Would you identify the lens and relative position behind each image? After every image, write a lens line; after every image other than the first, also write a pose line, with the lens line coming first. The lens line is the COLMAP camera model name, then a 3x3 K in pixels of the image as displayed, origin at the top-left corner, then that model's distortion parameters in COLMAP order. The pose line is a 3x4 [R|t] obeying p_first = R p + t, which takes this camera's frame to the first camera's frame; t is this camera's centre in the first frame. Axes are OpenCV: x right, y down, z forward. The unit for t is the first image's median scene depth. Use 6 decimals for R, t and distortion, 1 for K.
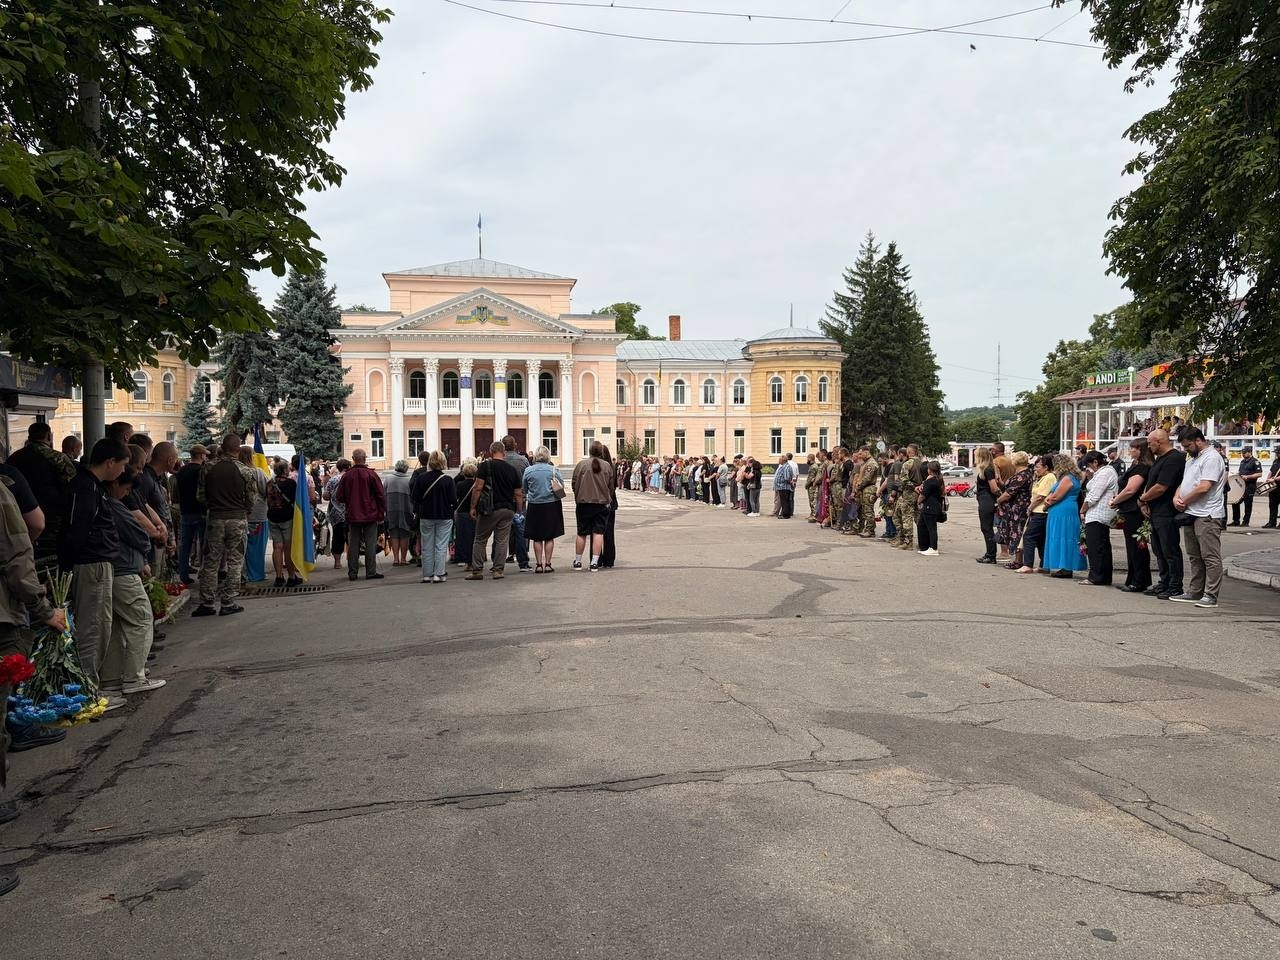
lens RADIAL K [[968.6, 0, 634.4], [0, 968.6, 481.0], [0, 0, 1]] dist [0.026938, -0.024047]
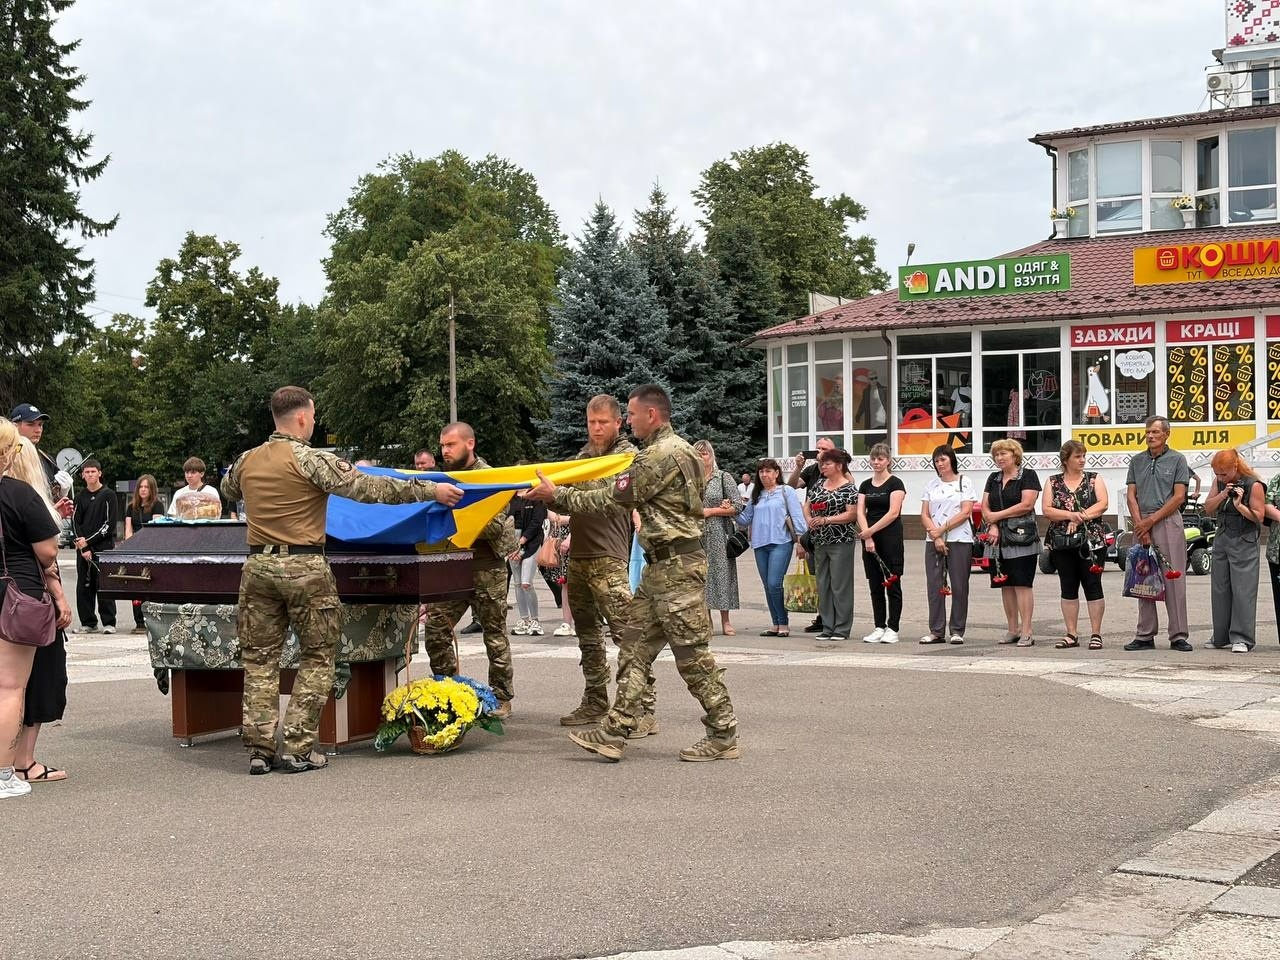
lens RADIAL K [[1910.3, 0, 637.9], [0, 1910.3, 437.2], [0, 0, 1]] dist [0.141192, 0.000000]
pose [[0.627594, 0.009797, 0.778479, -0.169283], [0.041177, 0.998104, -0.045757, -0.005749], [-0.777451, 0.060773, 0.626000, 0.451641]]
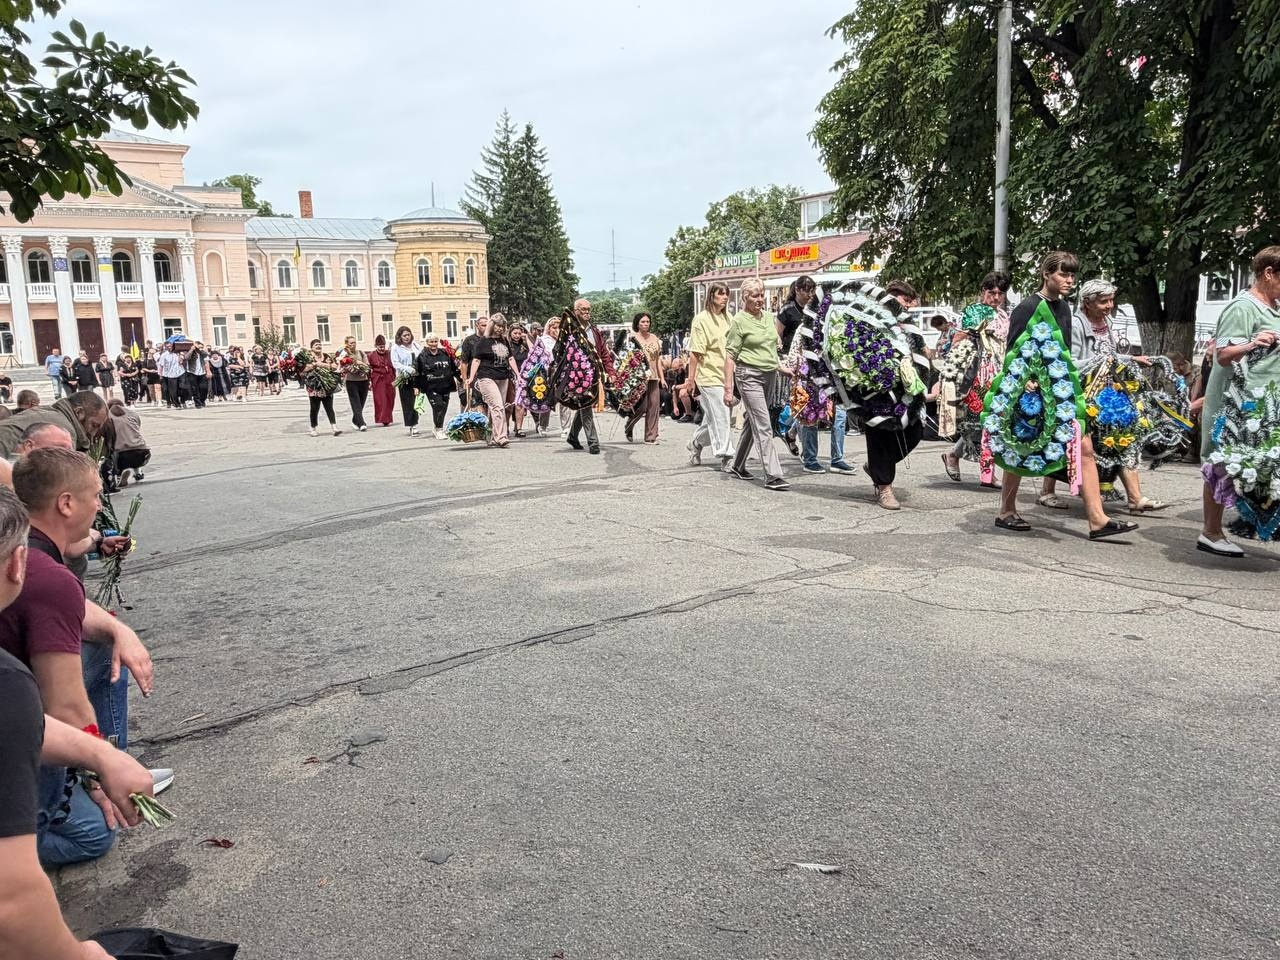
lens RADIAL K [[968.6, 0, 633.4], [0, 968.6, 471.1], [0, 0, 1]] dist [0.026938, -0.024047]
pose [[0.929330, -0.076488, 0.361241, -0.027600], [0.037614, 0.992831, 0.113452, 0.001680], [-0.367329, -0.091846, 0.925545, -0.000408]]
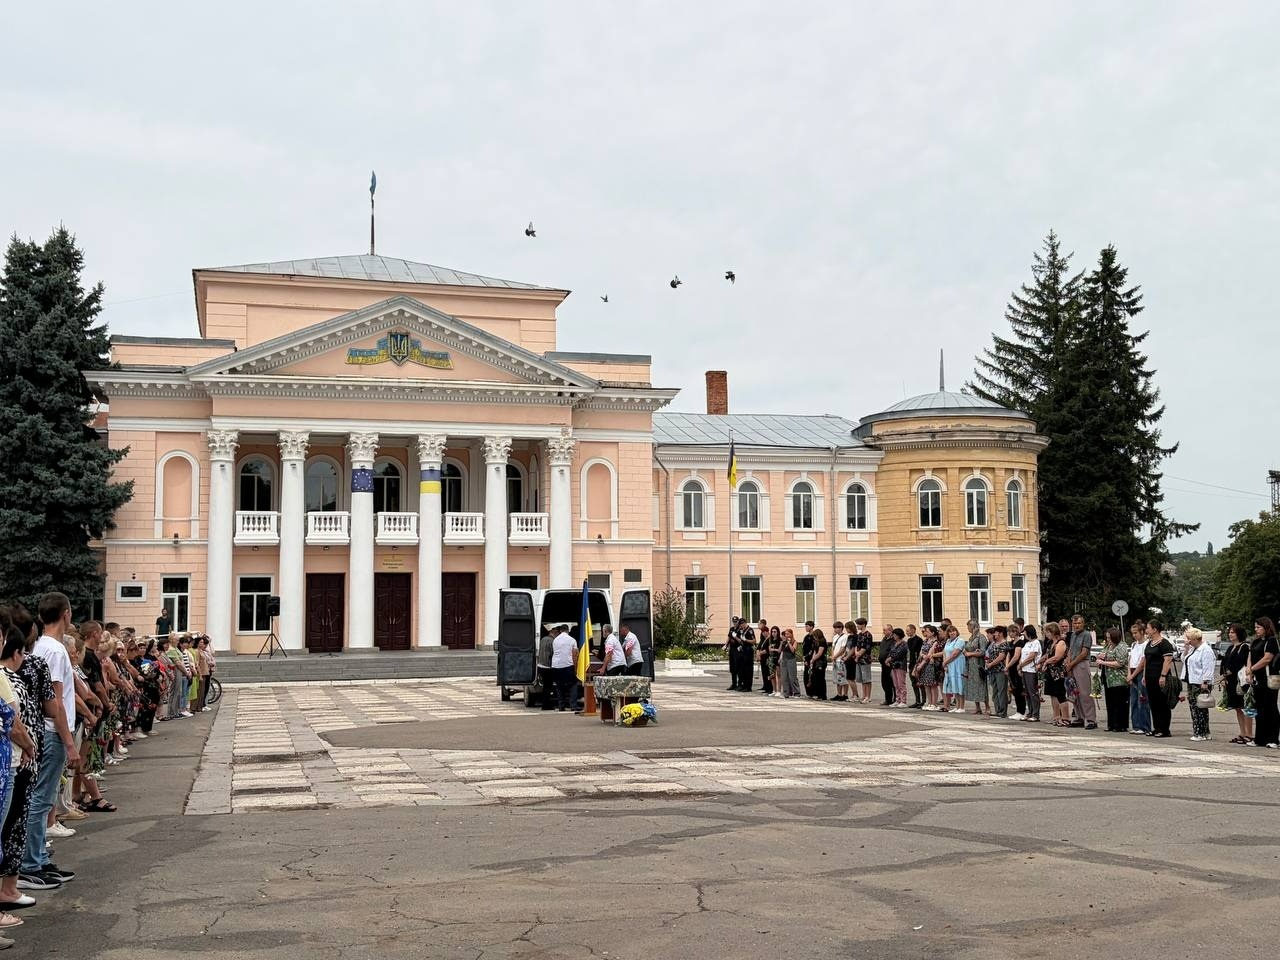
lens RADIAL K [[1485.6, 0, 627.2], [0, 1485.6, 493.5], [0, 0, 1]] dist [0.051908, 0.000000]
pose [[0.995029, 0.007943, 0.099271, -0.111579], [0.003916, 0.992923, -0.118696, -0.002233], [-0.099512, 0.118494, 0.987956, 0.218839]]
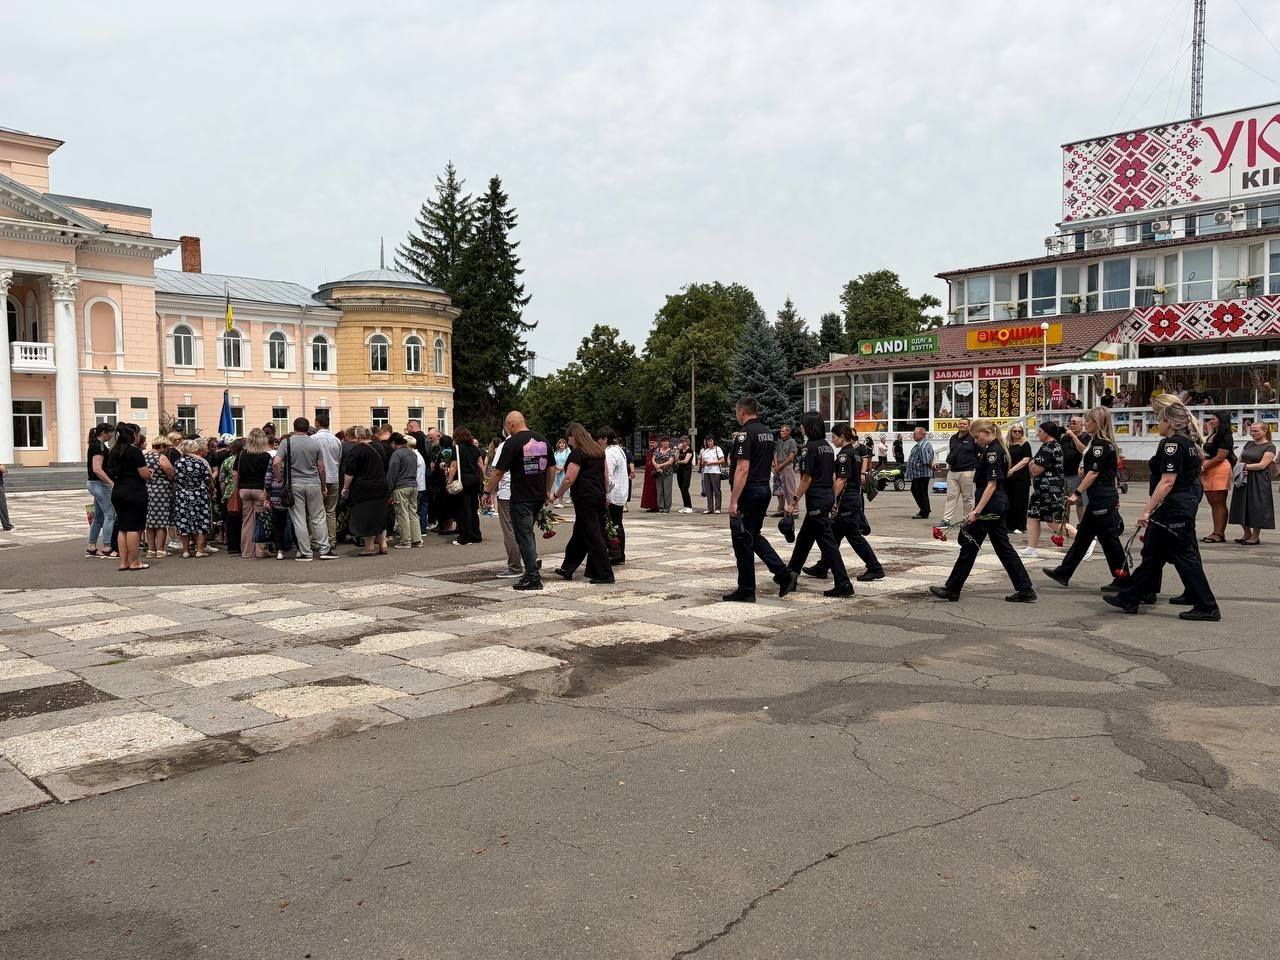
lens RADIAL K [[968.6, 0, 636.5], [0, 968.6, 489.7], [0, 0, 1]] dist [0.026938, -0.024047]
pose [[0.797611, -0.032631, 0.602288, -0.148246], [0.026536, 0.999467, 0.019008, -0.002591], [-0.602588, 0.000821, 0.798052, 0.344043]]
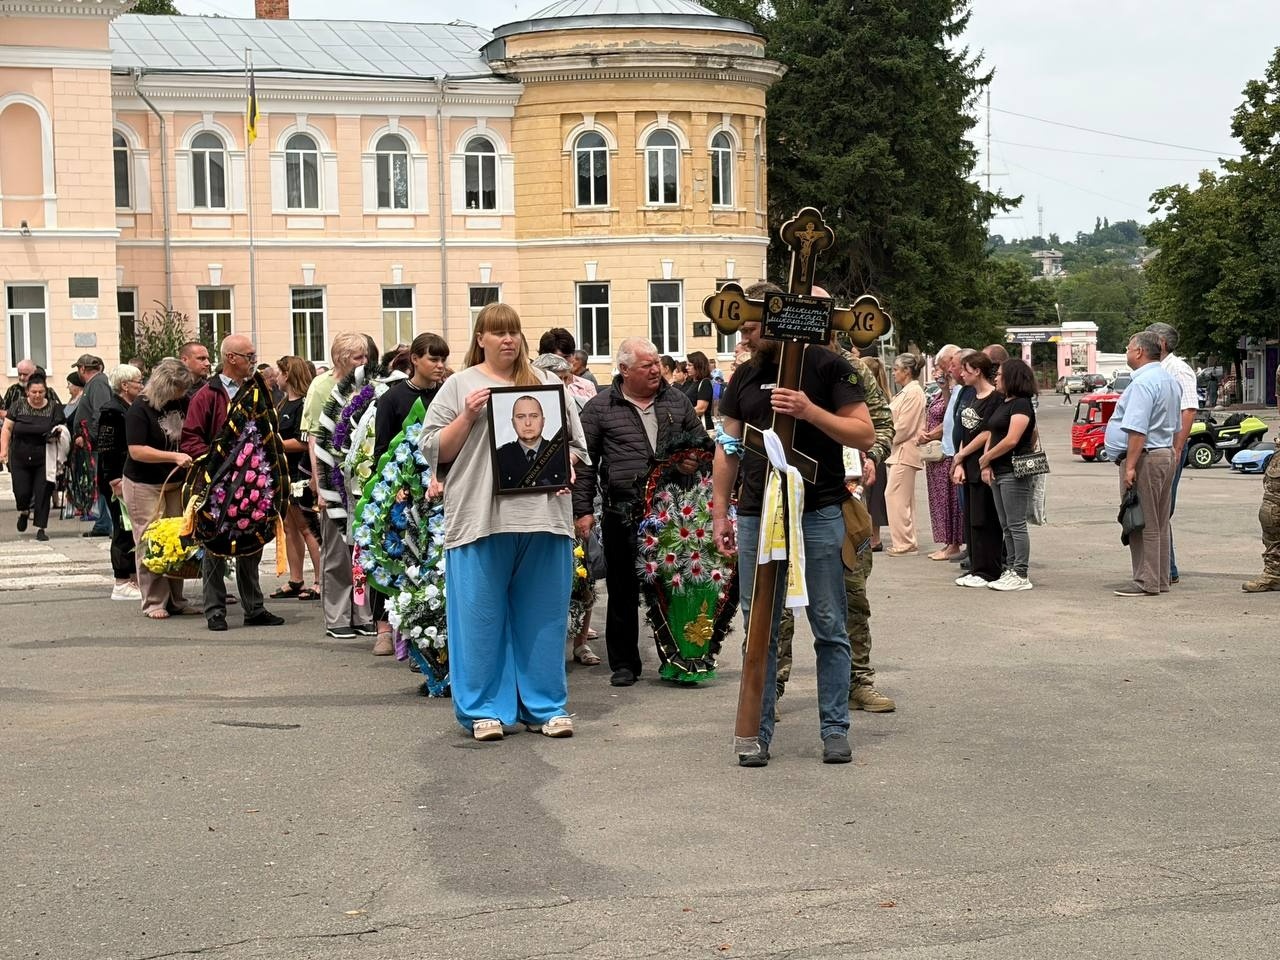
lens RADIAL K [[2465.9, 0, 668.8], [0, 2465.9, 485.5], [0, 0, 1]] dist [0.176414, 0.000000]
pose [[0.972465, -0.026464, 0.231540, -0.034326], [0.021886, 0.999511, 0.022317, -0.001444], [-0.232018, -0.016635, 0.972569, 0.157846]]
